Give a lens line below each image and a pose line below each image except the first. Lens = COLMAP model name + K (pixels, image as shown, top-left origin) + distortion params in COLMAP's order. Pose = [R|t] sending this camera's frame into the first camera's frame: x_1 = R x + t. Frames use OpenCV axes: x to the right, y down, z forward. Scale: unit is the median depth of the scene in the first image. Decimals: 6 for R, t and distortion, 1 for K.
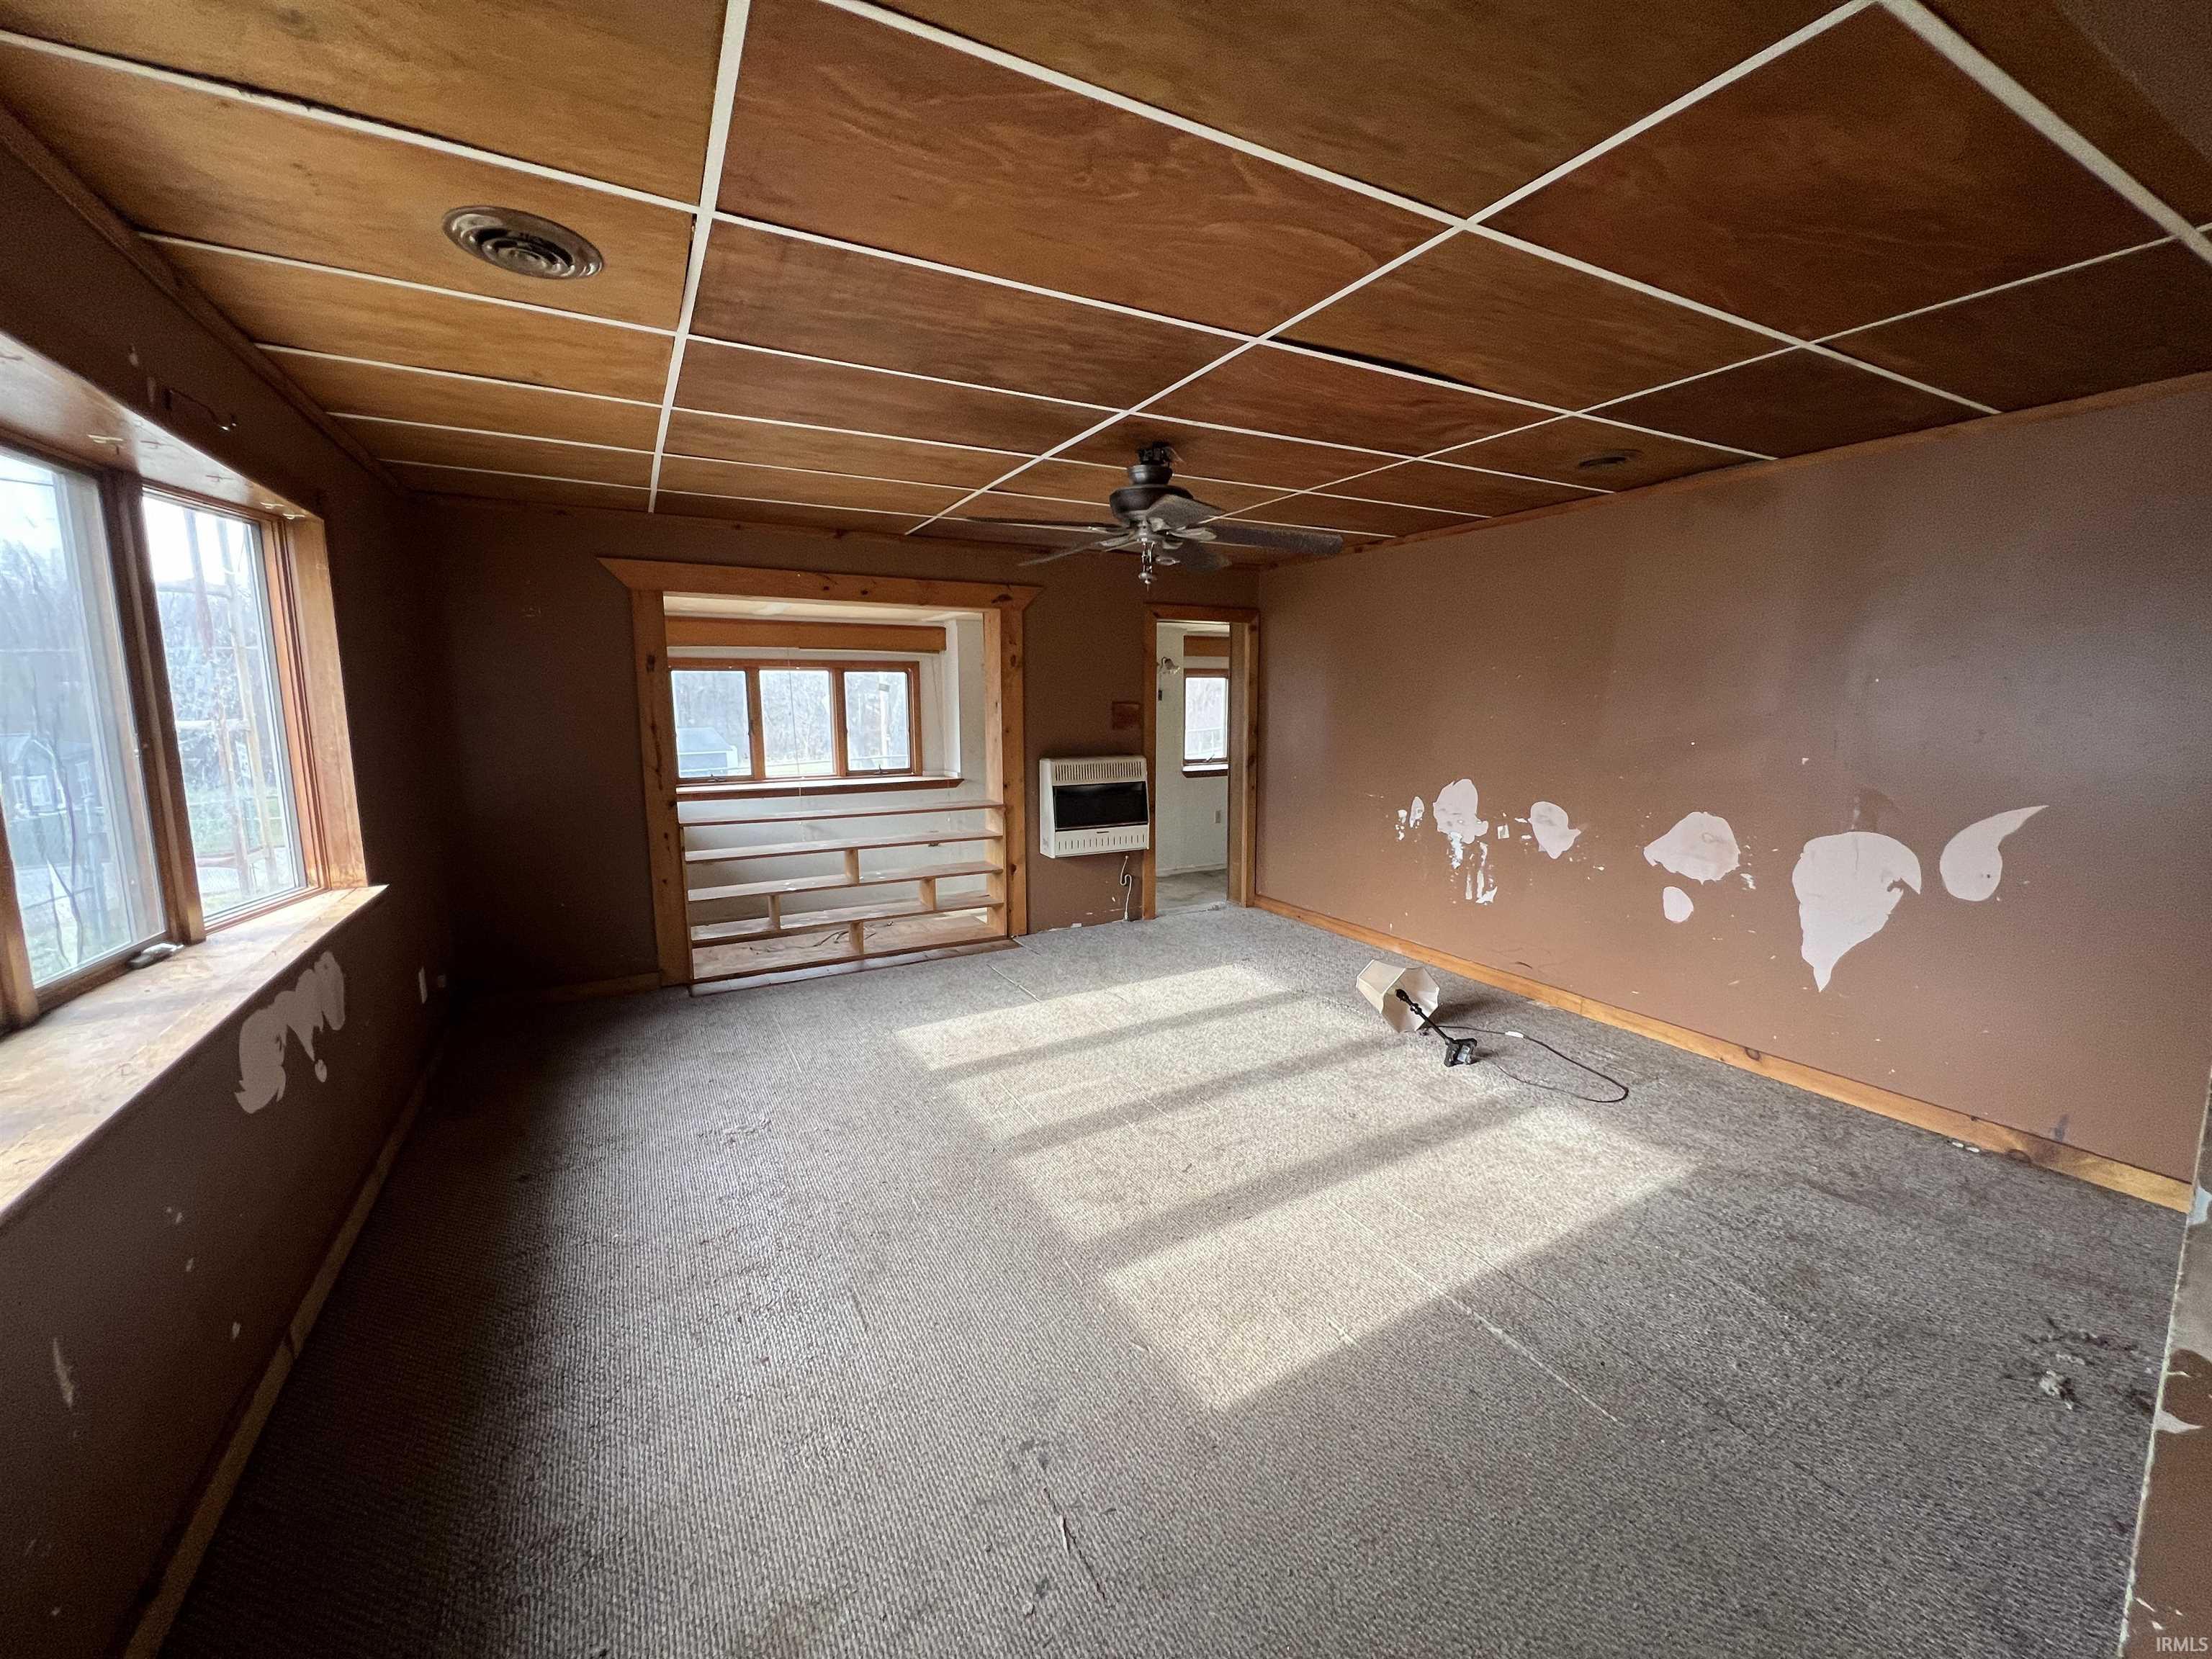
lens RADIAL K [[880.9, 0, 1106.0], [0, 880.9, 829.5], [0, 0, 1]] dist [-0.000436, -0.000251]
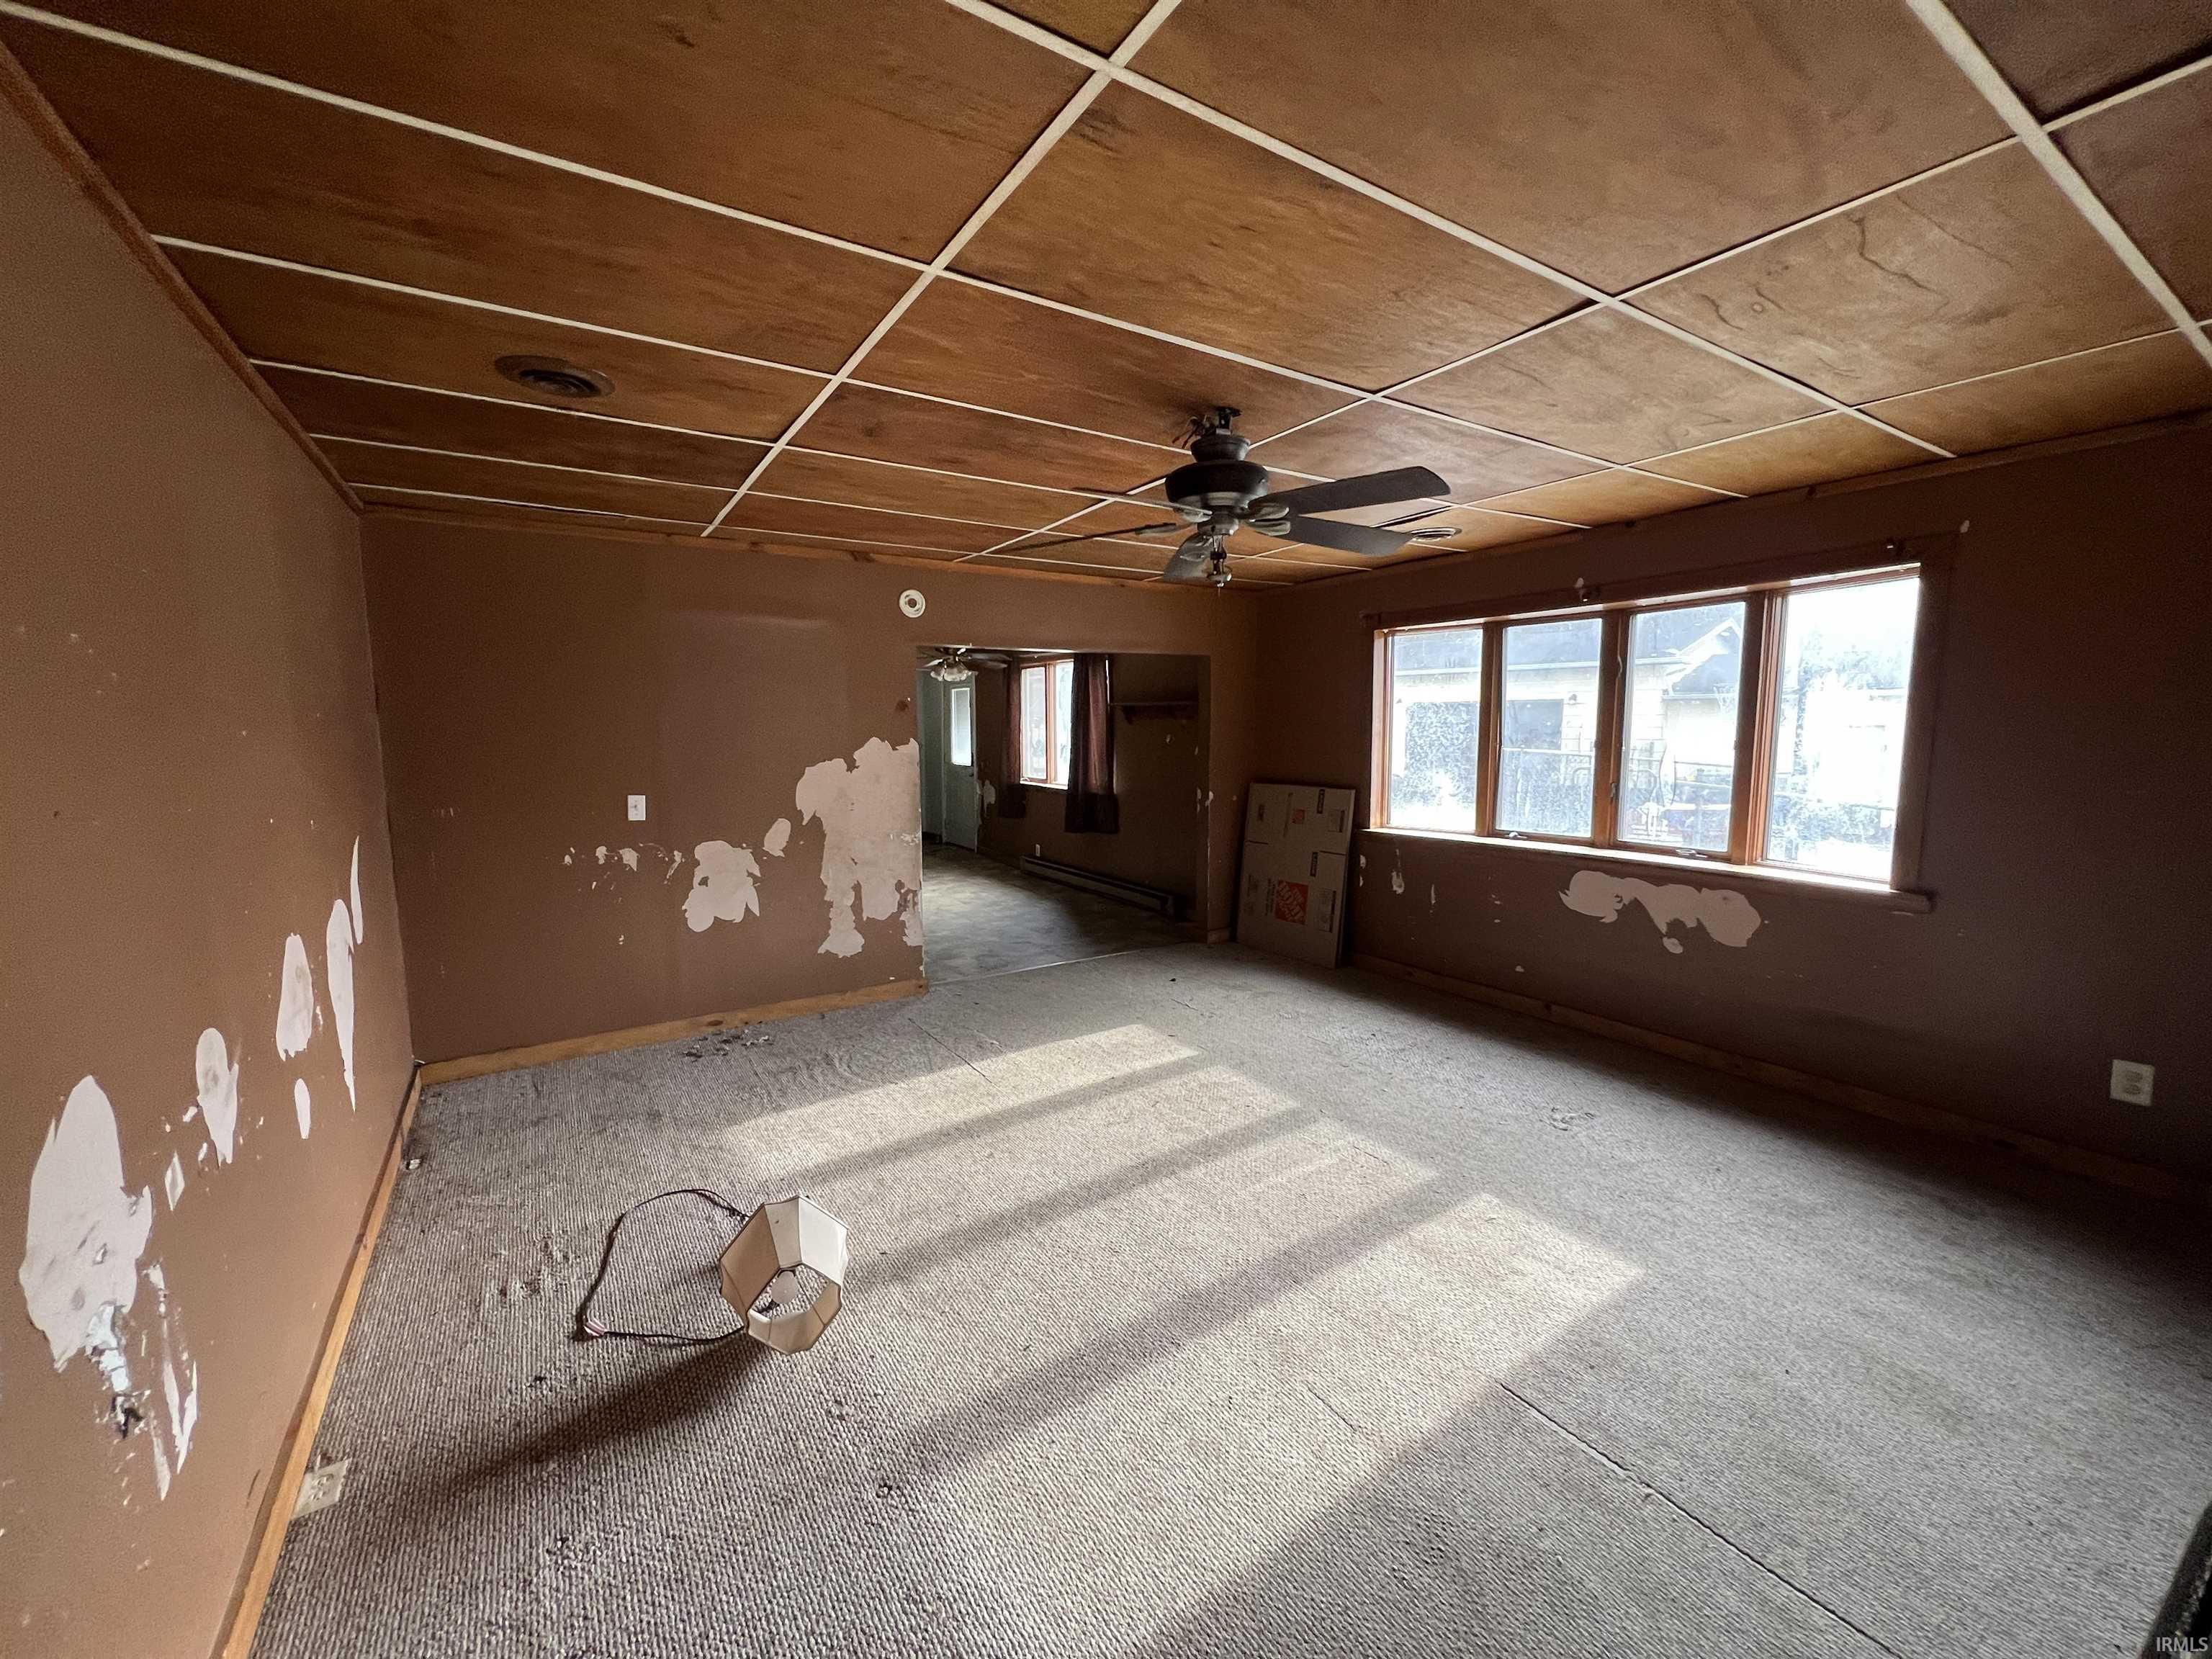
lens RADIAL K [[880.9, 0, 1106.0], [0, 880.9, 829.5], [0, 0, 1]] dist [-0.000436, -0.000251]
pose [[-0.997294, 0.018472, -0.071154, 0.229243], [-0.001196, 0.963711, 0.266945, -0.301437], [0.073503, 0.266308, -0.961081, 1.967833]]
